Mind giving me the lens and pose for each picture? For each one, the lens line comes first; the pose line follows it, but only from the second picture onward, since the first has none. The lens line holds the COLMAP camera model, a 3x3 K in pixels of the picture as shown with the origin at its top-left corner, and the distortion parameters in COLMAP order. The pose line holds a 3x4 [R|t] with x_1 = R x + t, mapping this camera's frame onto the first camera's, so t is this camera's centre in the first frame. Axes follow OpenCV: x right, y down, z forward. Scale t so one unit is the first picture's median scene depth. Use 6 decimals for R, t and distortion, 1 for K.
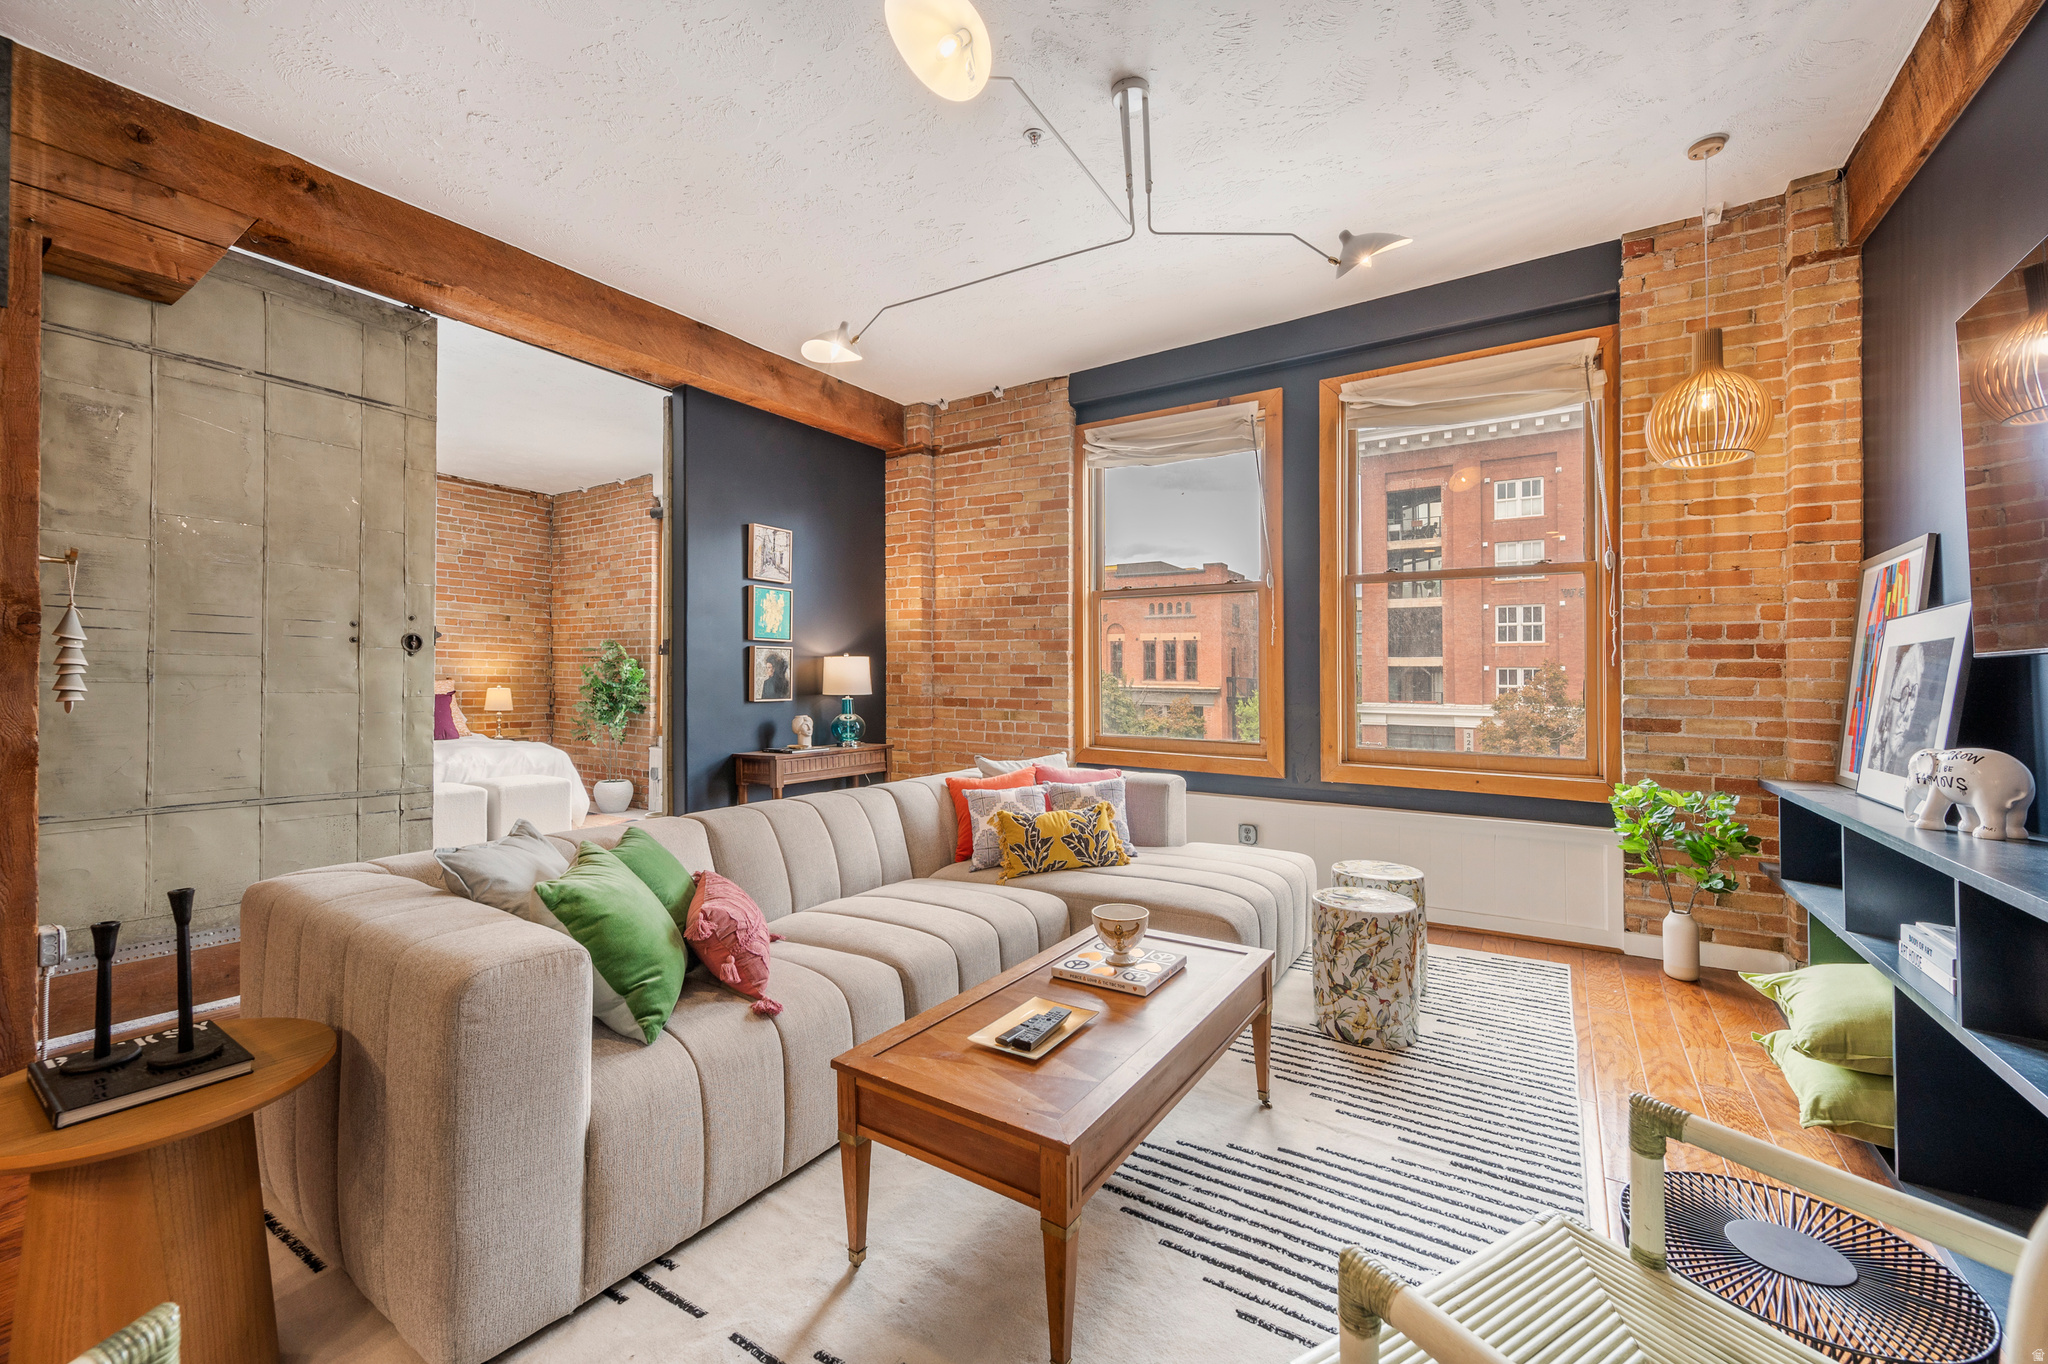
lens RADIAL K [[822.2, 0, 1009.2], [0, 822.2, 684.5], [0, 0, 1]] dist [-0.001658, 0.000074]
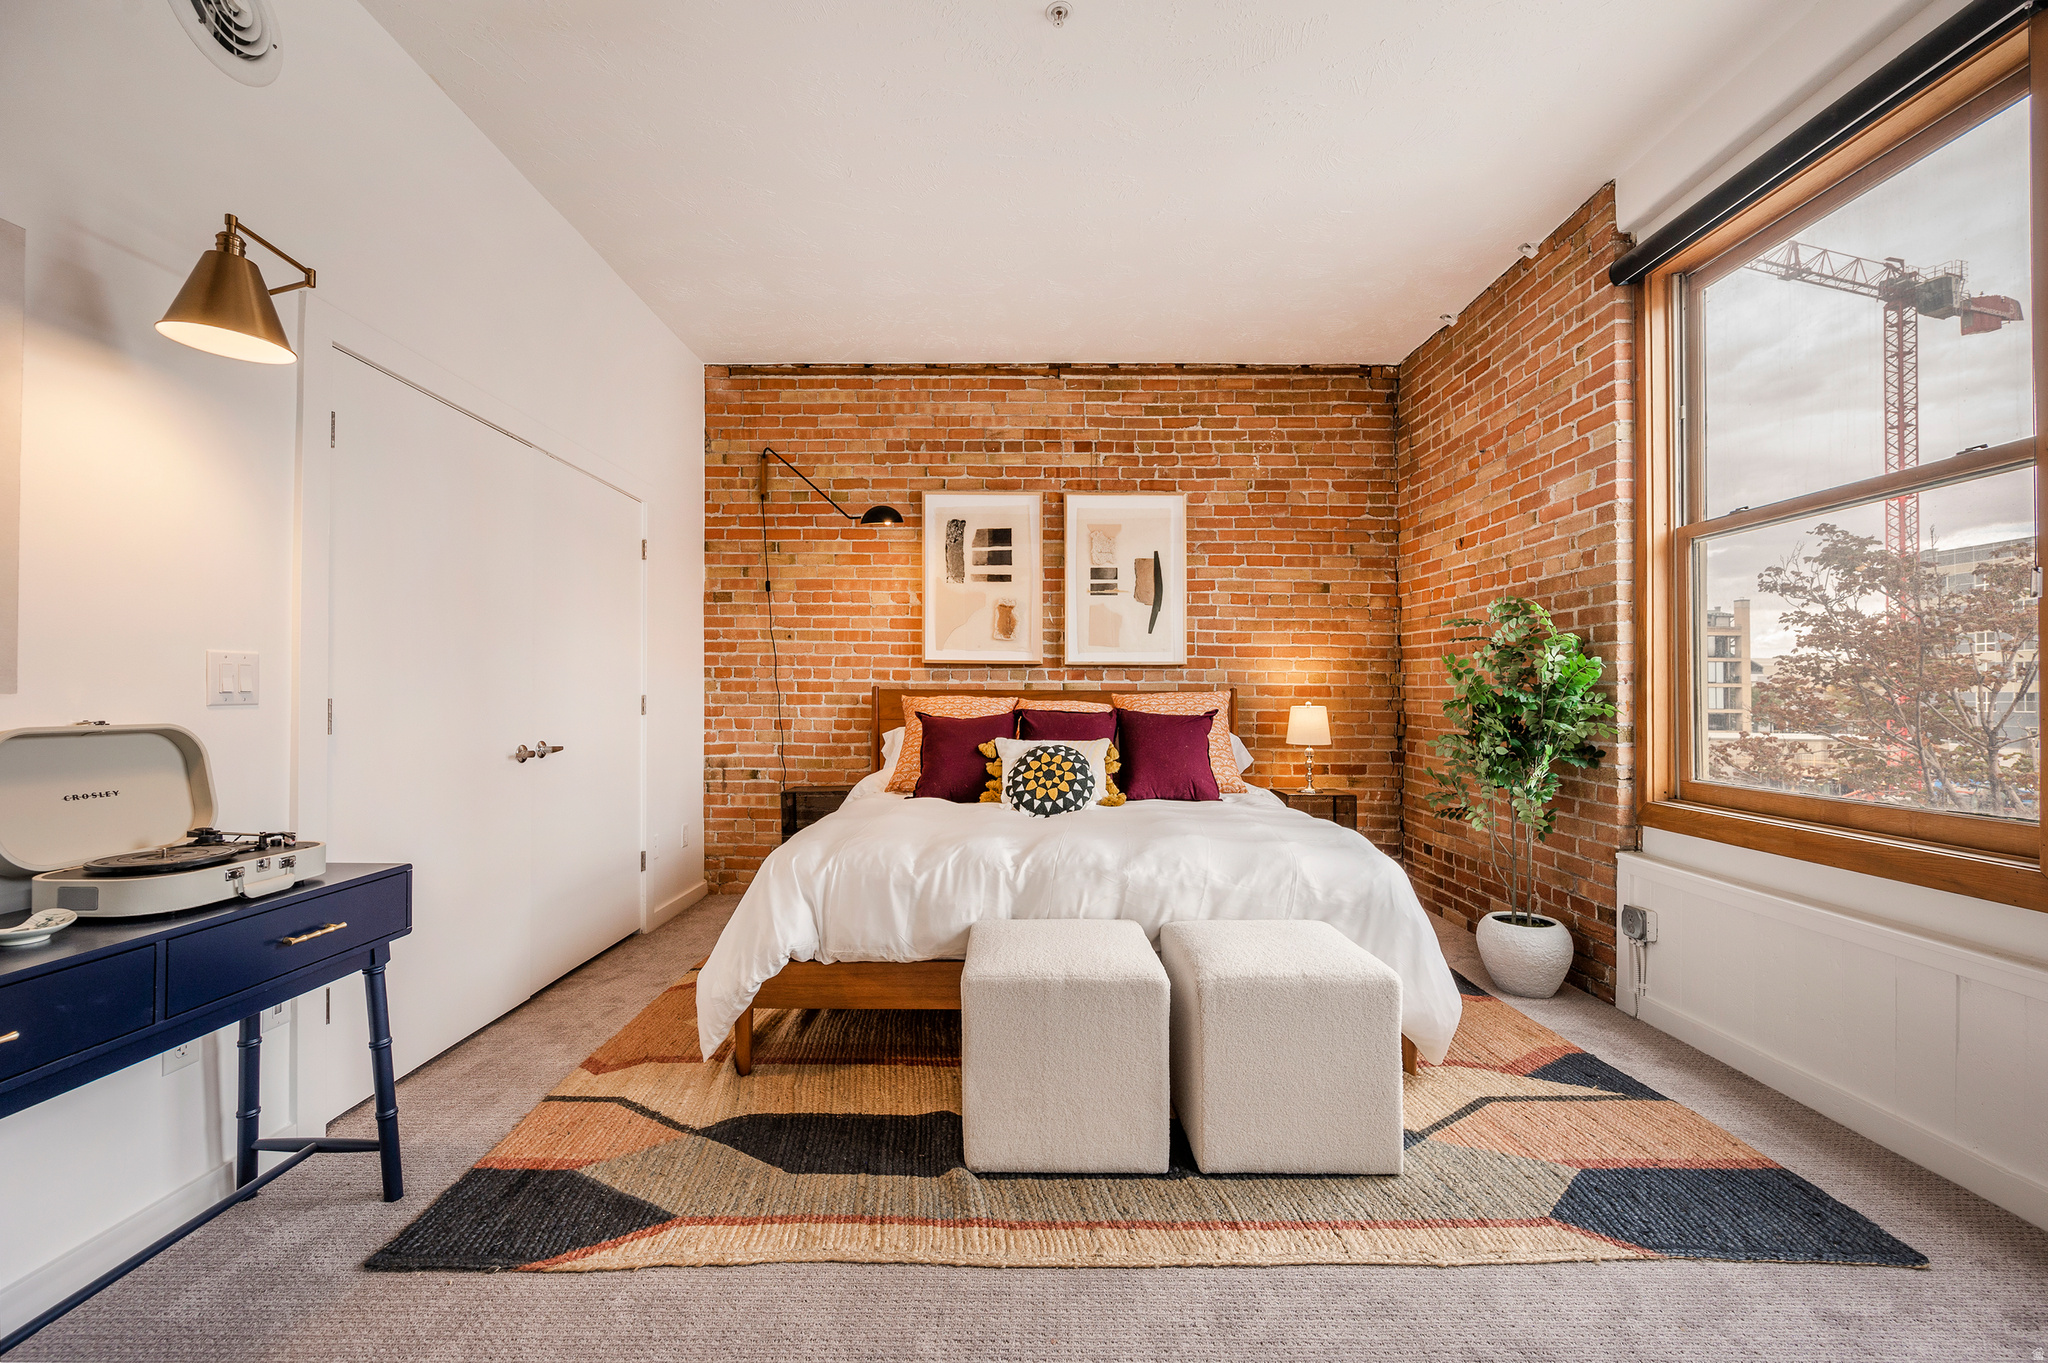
lens RADIAL K [[822.2, 0, 1009.2], [0, 822.2, 684.0], [0, 0, 1]] dist [-0.001658, 0.000074]
pose [[0.546715, -0.021404, -0.837045, -0.249755], [-0.002336, 0.999630, -0.027088, 0.005098], [0.837315, 0.016765, 0.546463, 0.504349]]
